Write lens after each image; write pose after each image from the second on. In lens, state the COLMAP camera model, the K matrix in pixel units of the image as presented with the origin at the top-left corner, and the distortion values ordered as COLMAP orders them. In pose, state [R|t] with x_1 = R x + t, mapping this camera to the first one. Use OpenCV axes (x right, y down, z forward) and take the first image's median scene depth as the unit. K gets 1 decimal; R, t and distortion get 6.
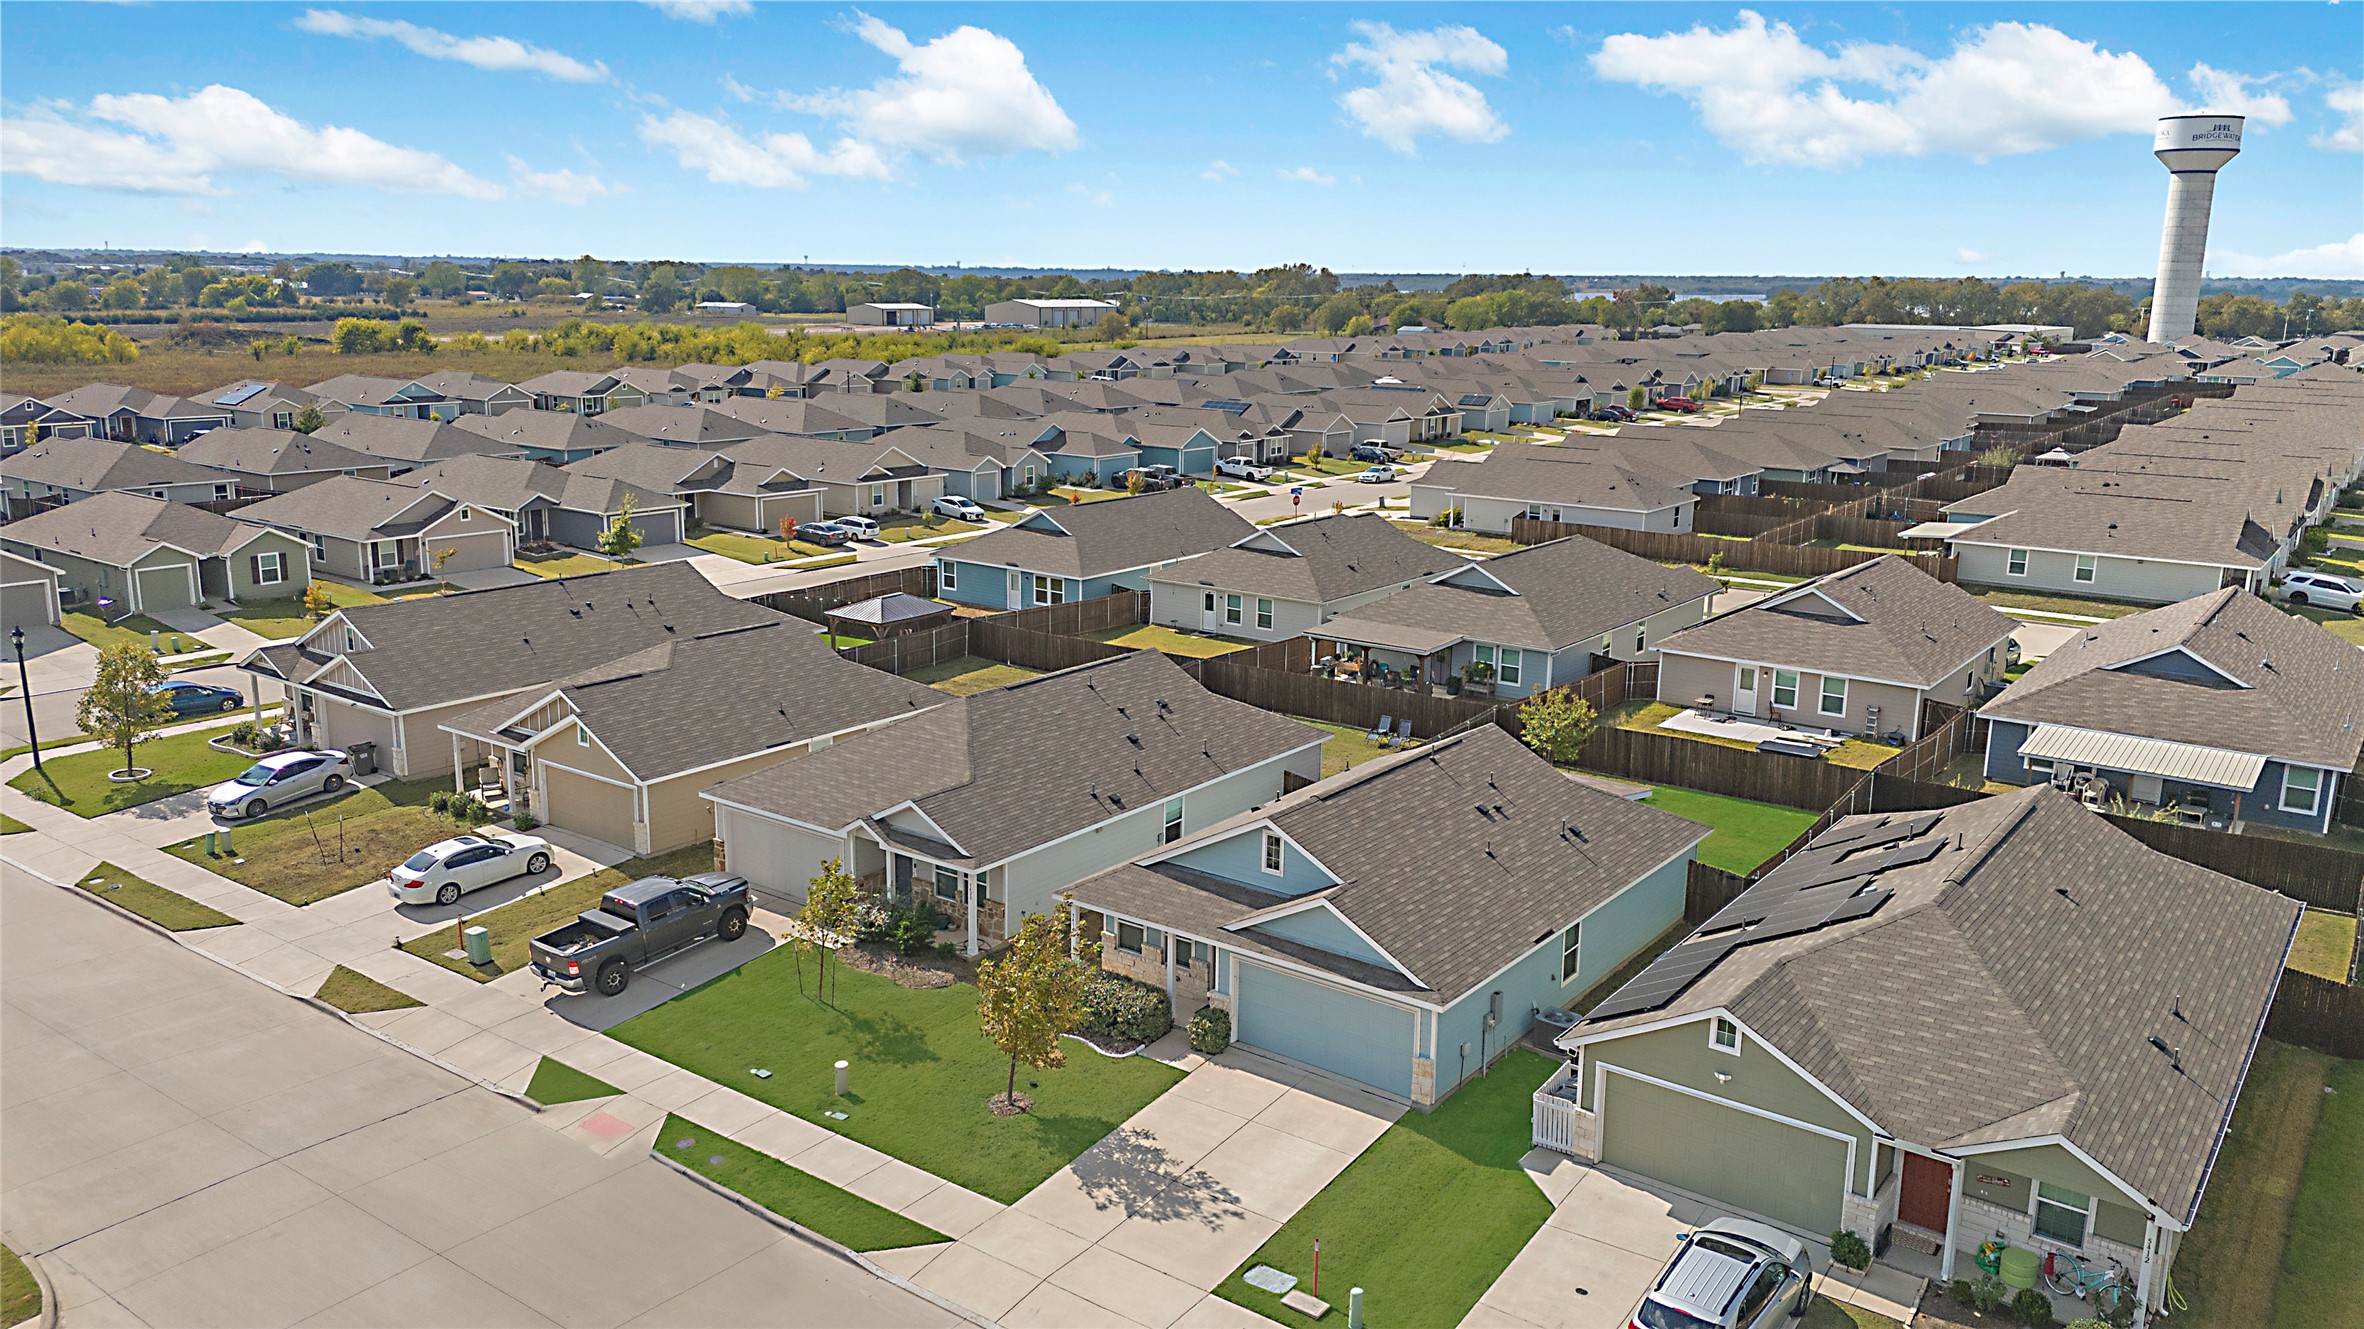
lens RADIAL K [[1736.7, 0, 1193.0], [0, 1736.7, 664.8], [0, 0, 1]] dist [0.062819, -0.001810]
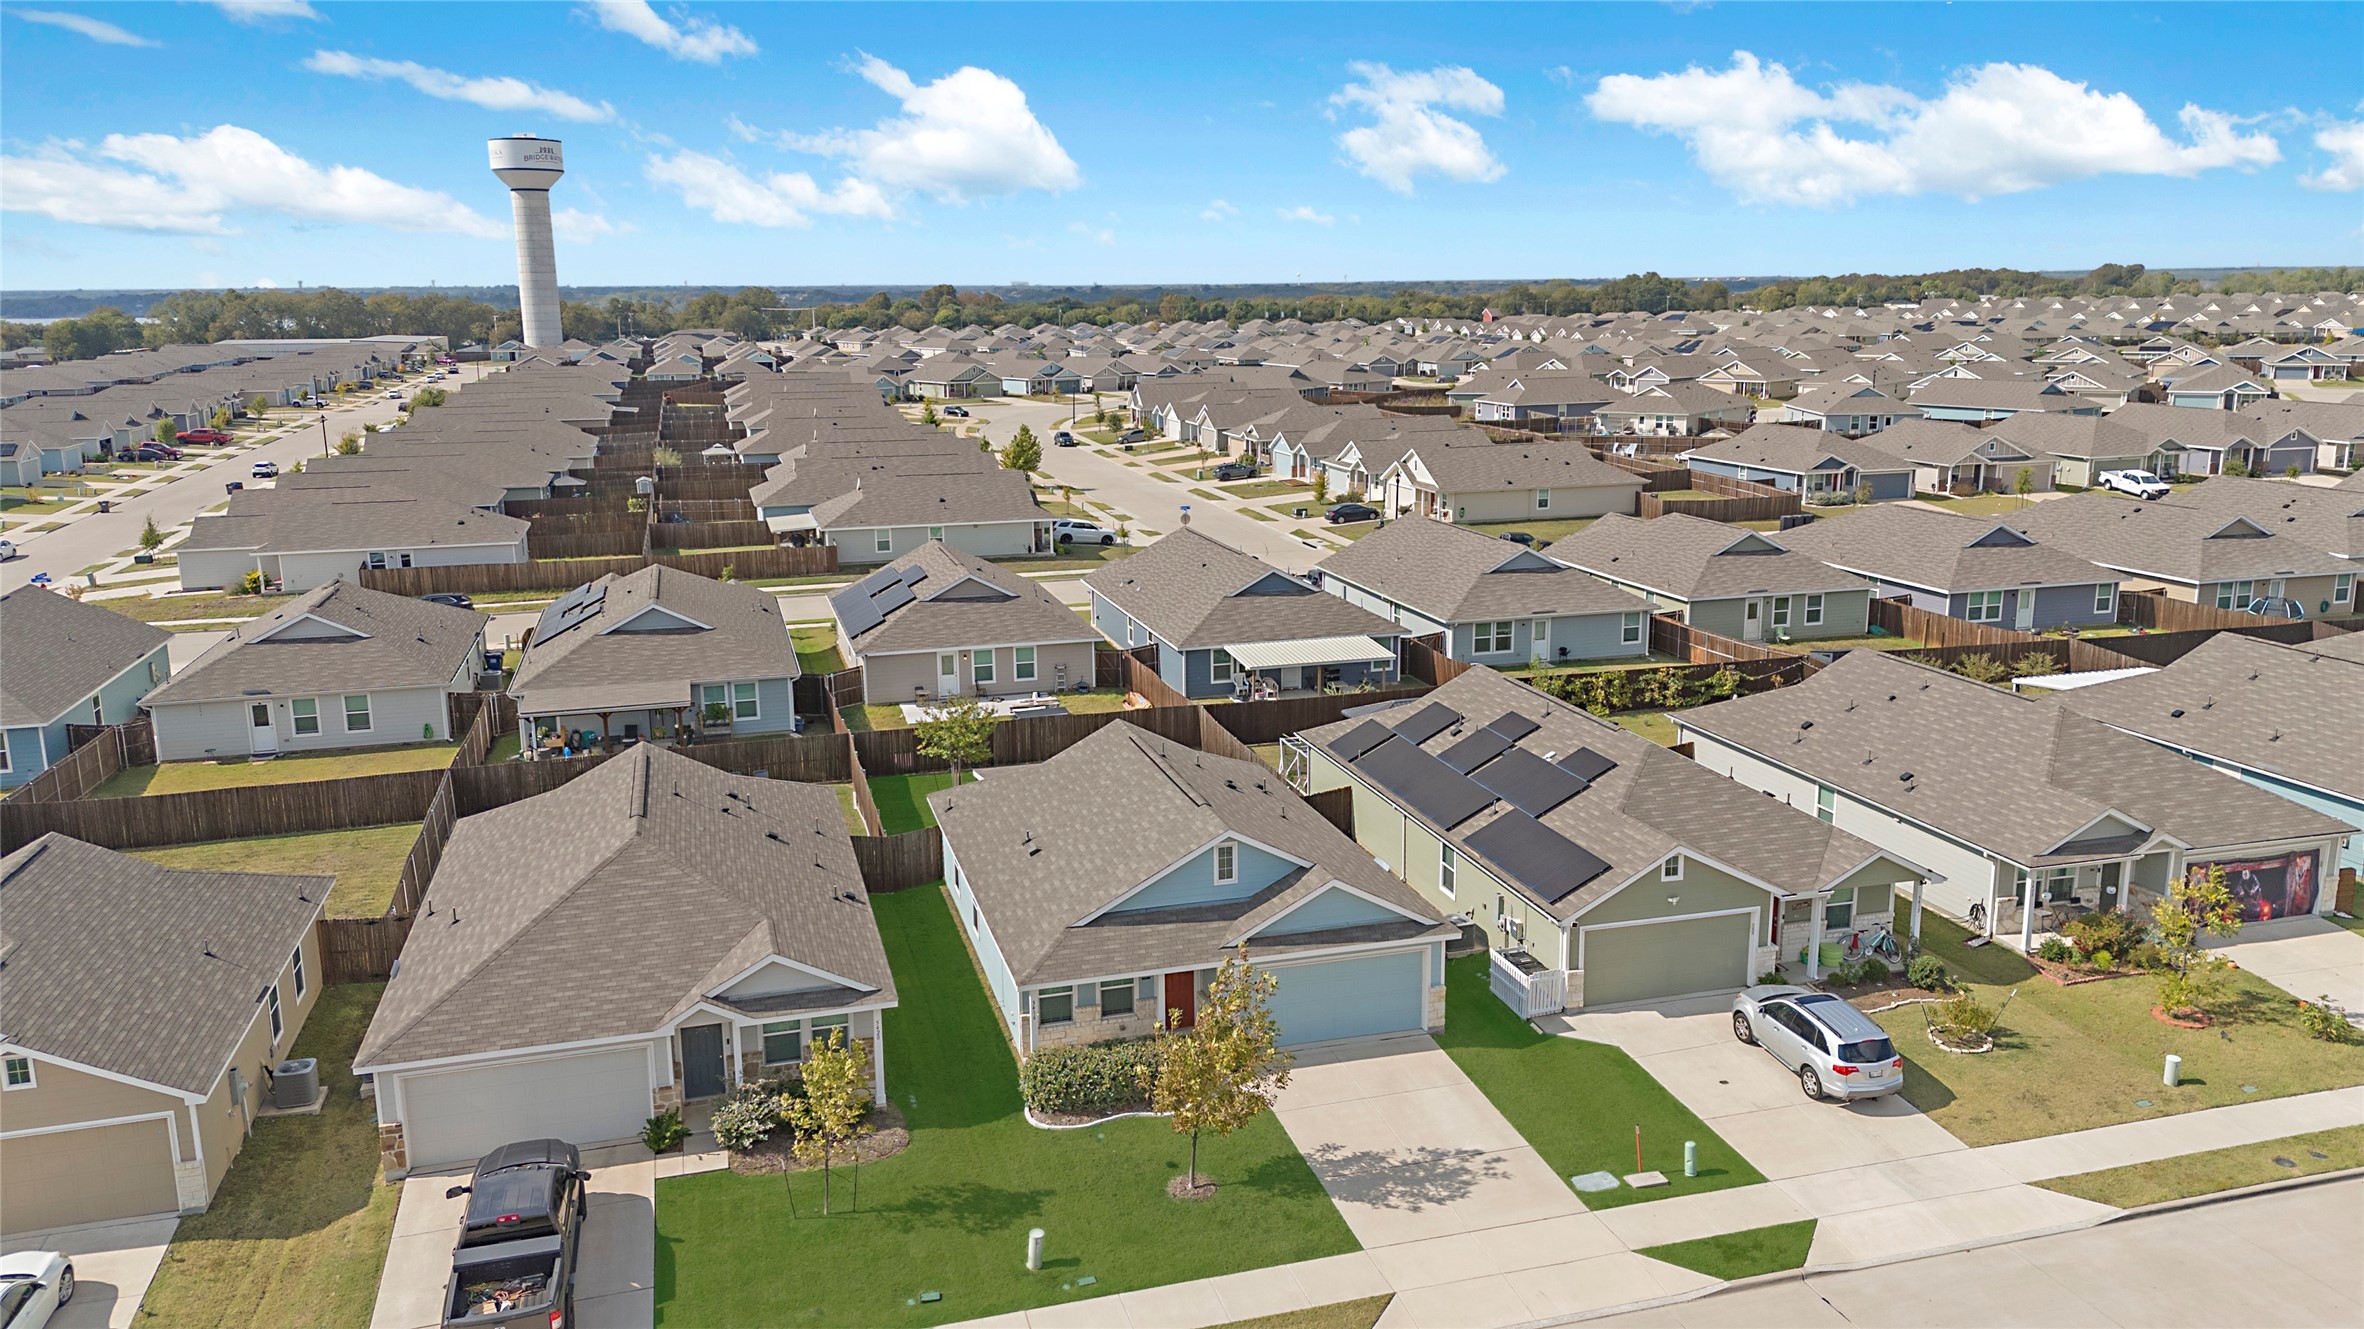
lens RADIAL K [[1736.7, 0, 1193.0], [0, 1736.7, 664.8], [0, 0, 1]] dist [0.062819, -0.001810]
pose [[0.607488, -0.190221, 0.771216, -0.351579], [0.193637, 0.977076, 0.088468, -0.048325], [-0.770366, 0.095593, 0.630396, 0.172212]]
